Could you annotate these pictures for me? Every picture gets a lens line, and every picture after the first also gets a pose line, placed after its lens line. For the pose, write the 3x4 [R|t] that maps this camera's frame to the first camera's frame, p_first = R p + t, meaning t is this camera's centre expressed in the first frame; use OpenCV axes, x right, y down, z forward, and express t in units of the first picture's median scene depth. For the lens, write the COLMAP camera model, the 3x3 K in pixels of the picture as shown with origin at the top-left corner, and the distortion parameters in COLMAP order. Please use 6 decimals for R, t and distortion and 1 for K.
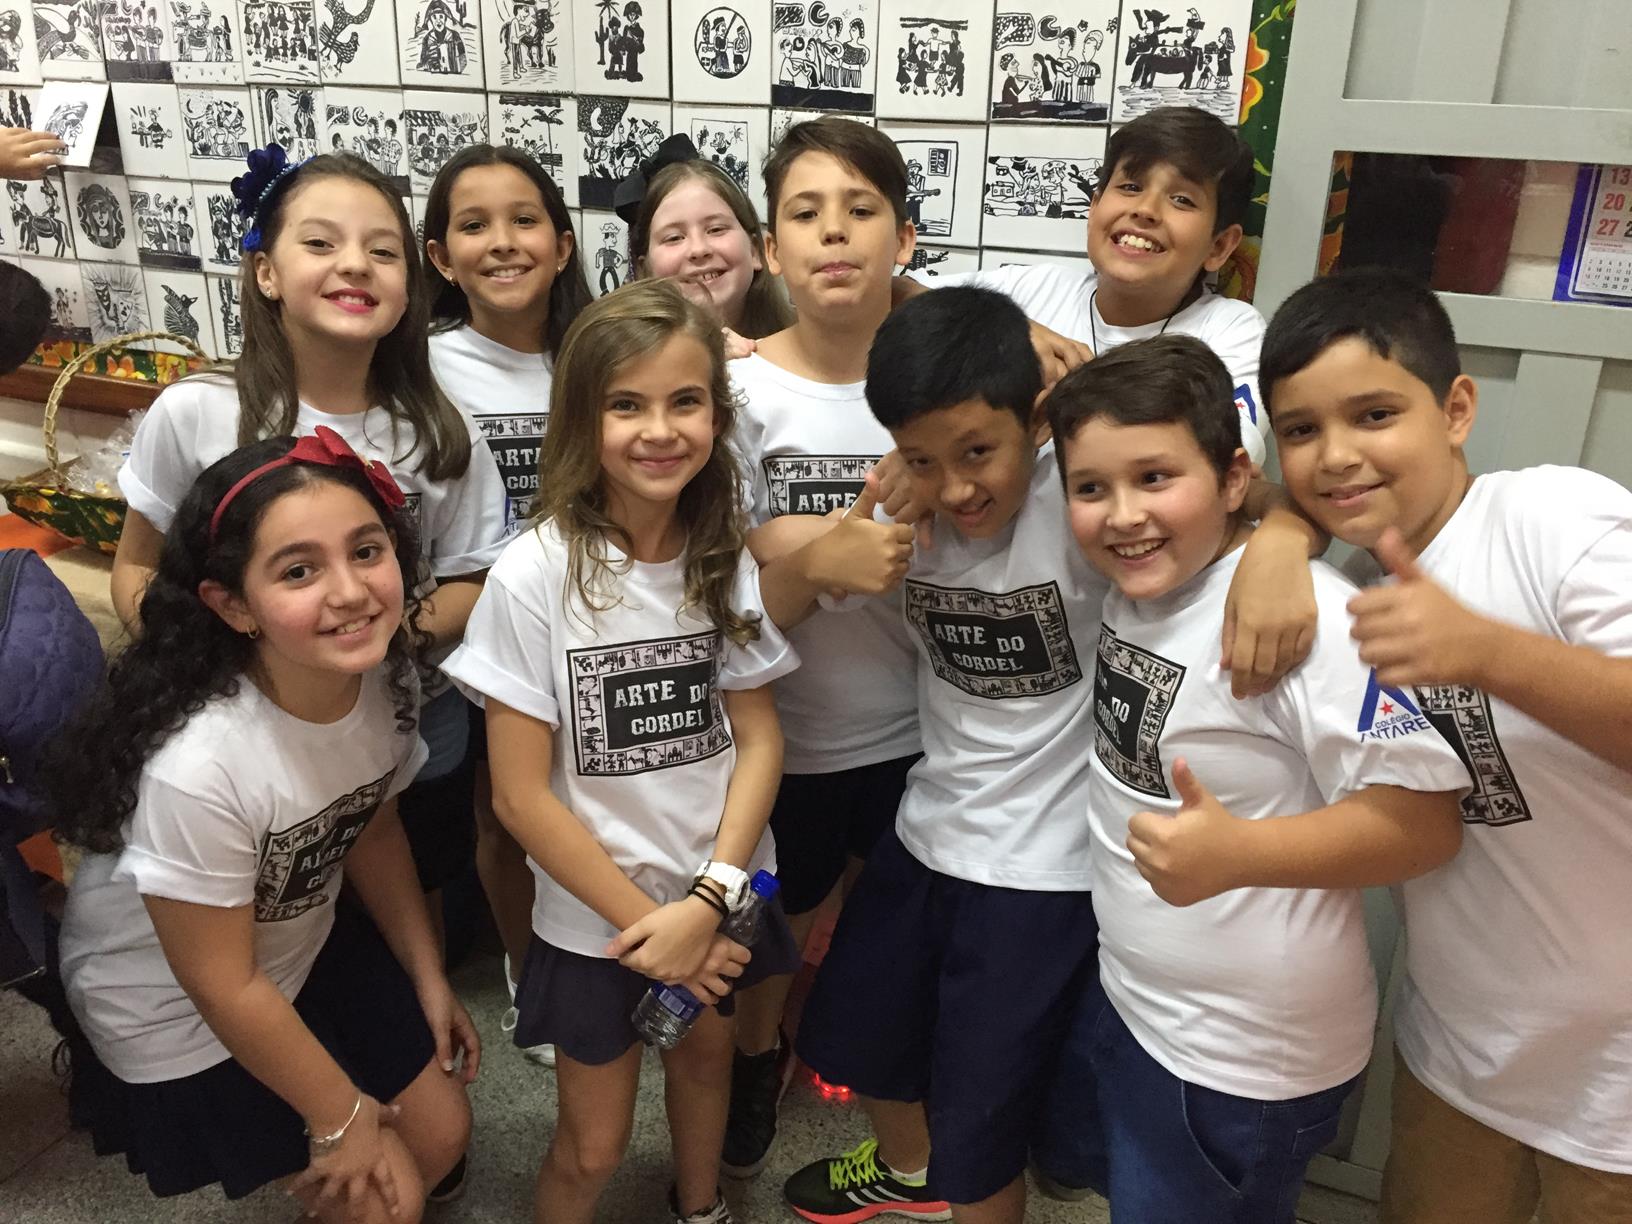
lens RADIAL K [[1409.3, 0, 818.0], [0, 1409.3, 613.6], [0, 0, 1]] dist [0.084086, -0.124471]
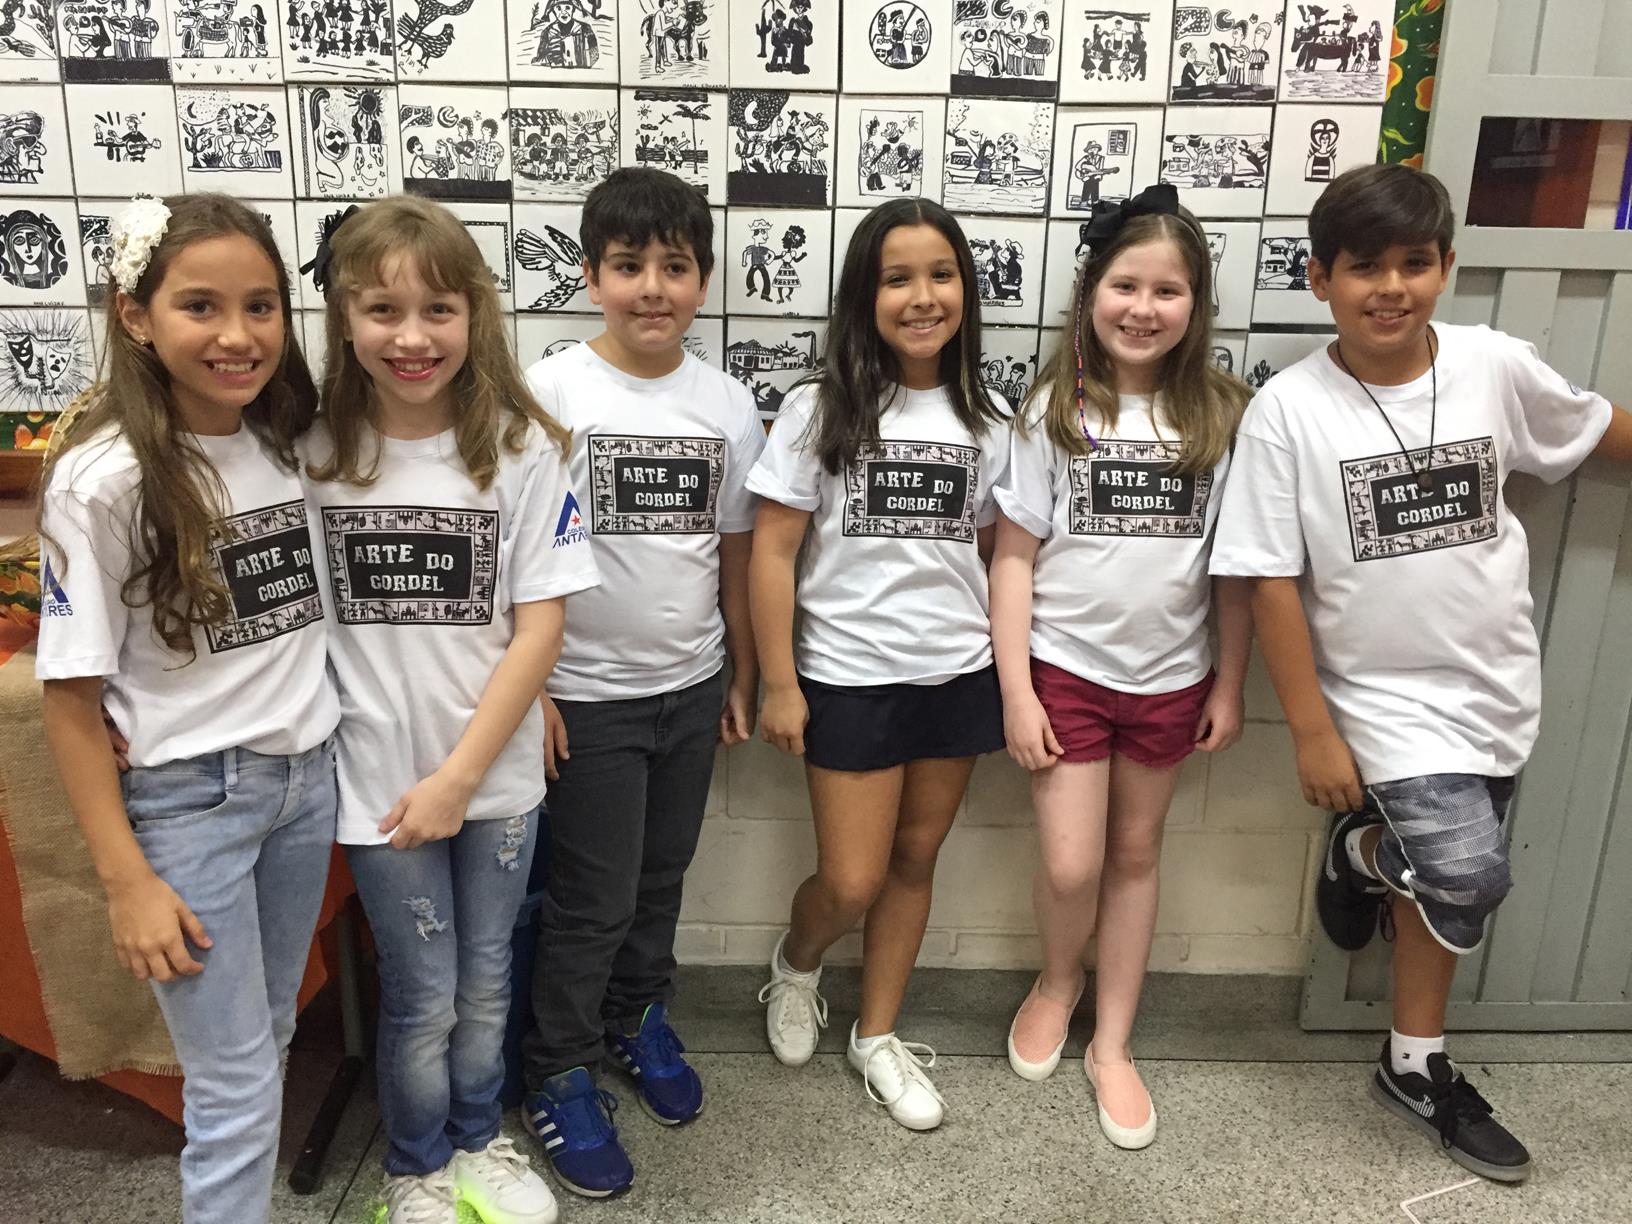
lens RADIAL K [[1409.3, 0, 815.0], [0, 1409.3, 610.8], [0, 0, 1]] dist [0.084086, -0.124471]
pose [[0.902009, -0.122833, 0.413873, -0.584211], [0.164228, 0.984224, -0.065818, 0.065381], [-0.399259, 0.127338, 0.907952, 0.138220]]
